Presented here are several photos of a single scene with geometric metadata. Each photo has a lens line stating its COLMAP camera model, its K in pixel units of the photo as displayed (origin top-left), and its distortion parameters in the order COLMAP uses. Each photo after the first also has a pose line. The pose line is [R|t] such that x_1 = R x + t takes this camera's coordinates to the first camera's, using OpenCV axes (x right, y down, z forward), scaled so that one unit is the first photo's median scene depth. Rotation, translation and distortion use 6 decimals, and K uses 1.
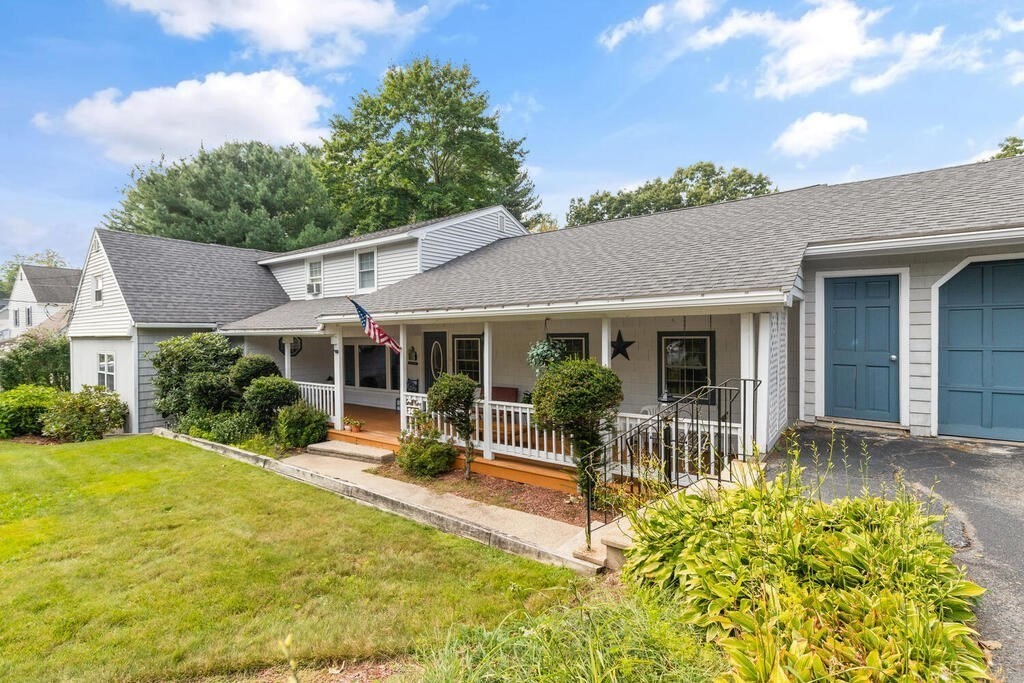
lens RADIAL K [[464.5, 0, 516.5], [0, 464.5, 343.0], [0, 0, 1]] dist [0.003138, -0.000532]
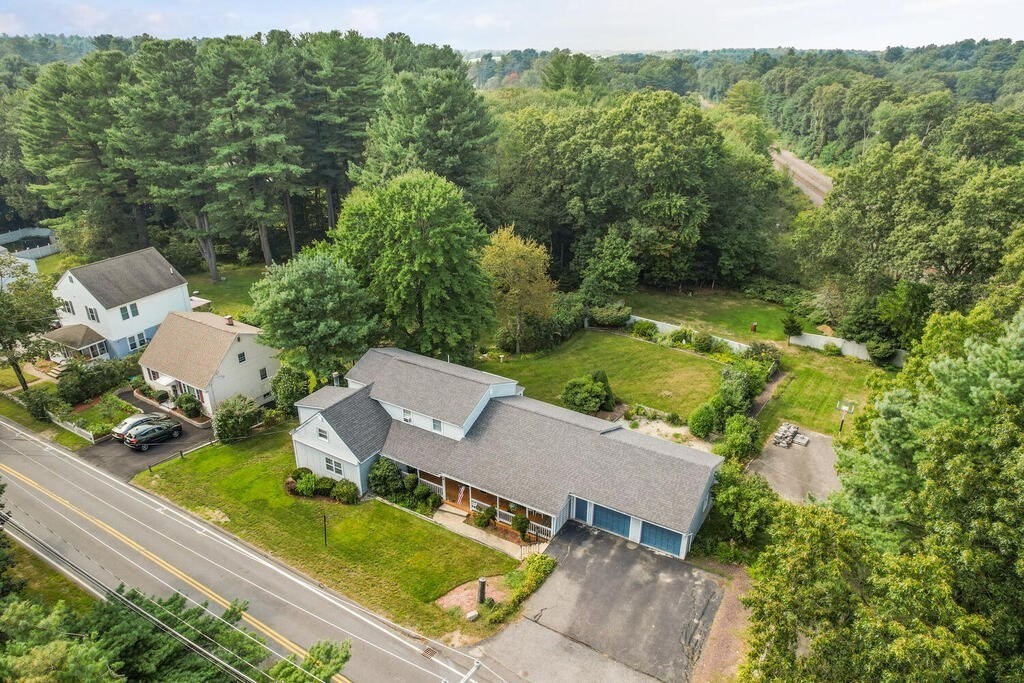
lens RADIAL K [[651.5, 0, 513.7], [0, 651.5, 342.3], [0, 0, 1]] dist [-0.044462, 0.010111]
pose [[0.995802, -0.031142, 0.086078, -0.343967], [-0.005829, 0.916868, 0.399147, -3.216408], [-0.091352, -0.397973, 0.912838, -3.298635]]
